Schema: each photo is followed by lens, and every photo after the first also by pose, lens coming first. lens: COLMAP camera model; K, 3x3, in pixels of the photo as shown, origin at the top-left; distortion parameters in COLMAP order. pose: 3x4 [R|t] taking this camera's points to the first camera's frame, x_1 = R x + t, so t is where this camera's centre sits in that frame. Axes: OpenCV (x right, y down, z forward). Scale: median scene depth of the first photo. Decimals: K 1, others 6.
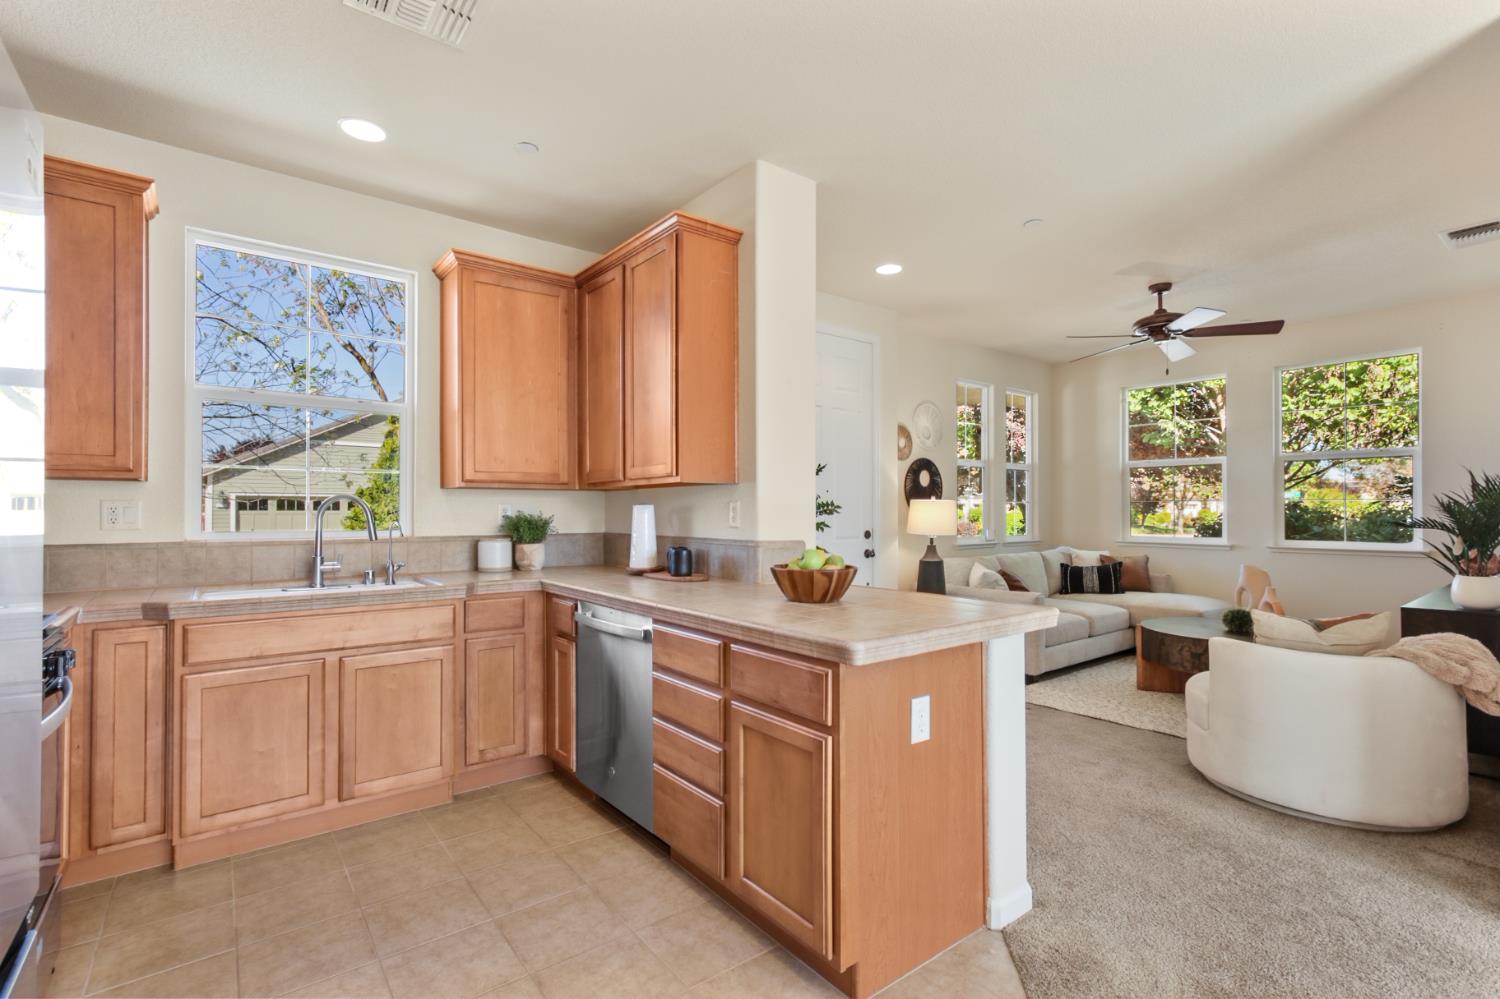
lens RADIAL K [[698.6, 0, 750.1], [0, 698.6, 504.4], [0, 0, 1]] dist [-0.006086, 0.005651]
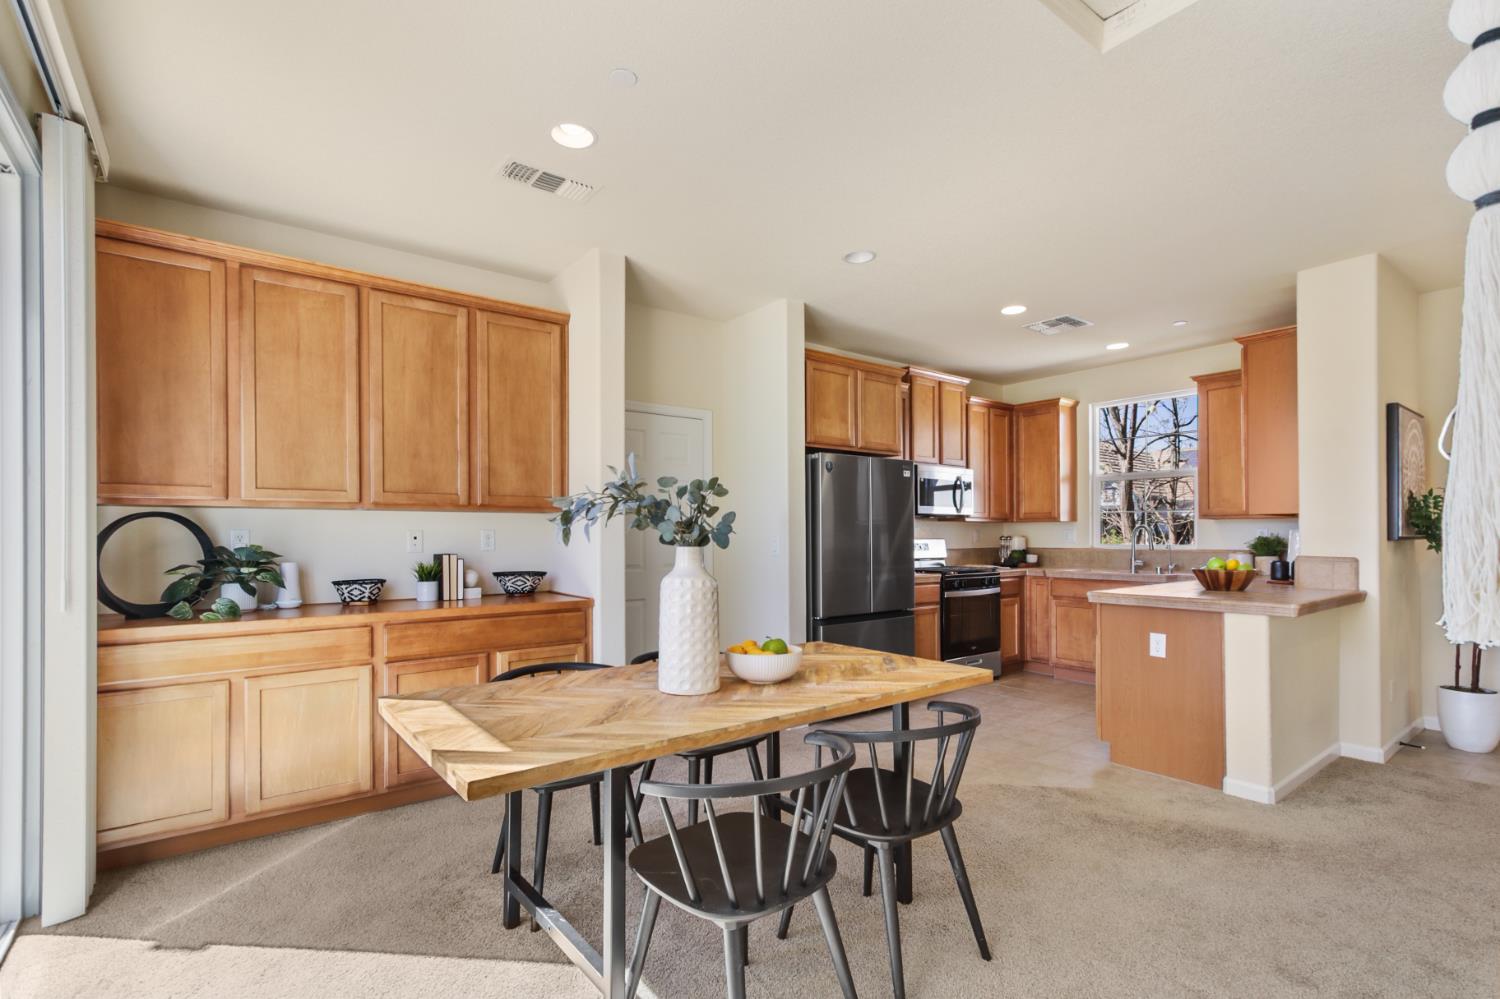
lens RADIAL K [[698.6, 0, 748.7], [0, 698.6, 530.9], [0, 0, 1]] dist [-0.006086, 0.005651]
pose [[-0.006959, -0.005451, -0.999961, 1.164923], [0.013904, 0.999888, -0.005547, -0.003159], [0.999879, -0.013942, -0.006883, -0.049176]]
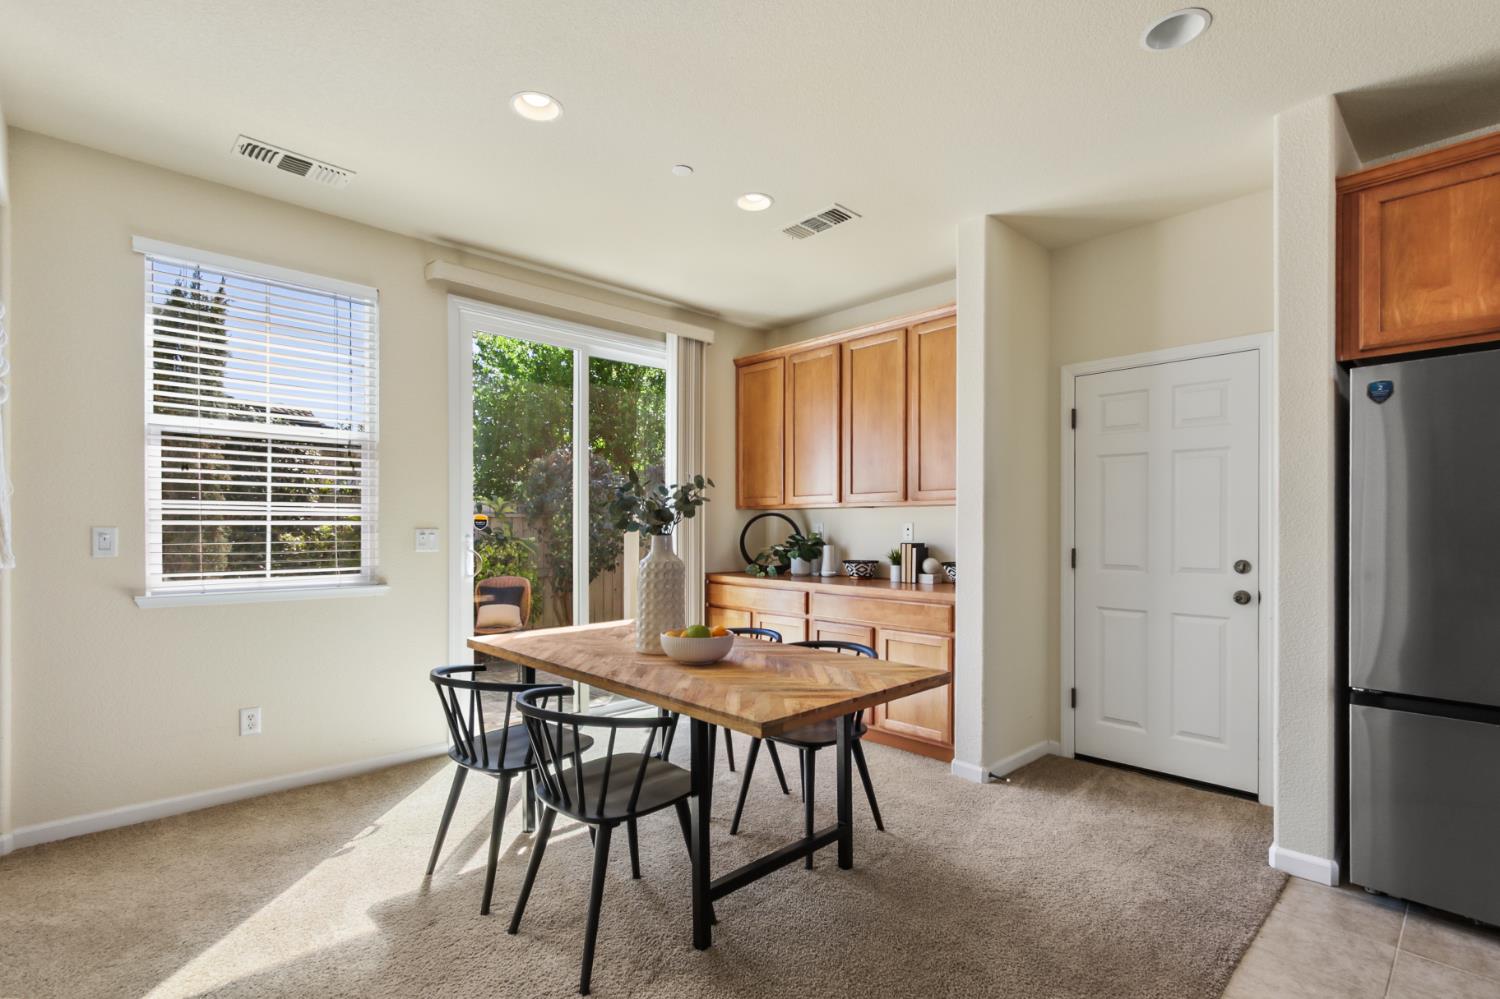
lens RADIAL K [[698.6, 0, 757.6], [0, 698.6, 528.6], [0, 0, 1]] dist [-0.006086, 0.005651]
pose [[-0.995293, -0.001845, -0.096891, 0.503779], [-0.000876, 0.999949, -0.010040, 0.006952], [0.096905, -0.009907, -0.995244, 0.685067]]
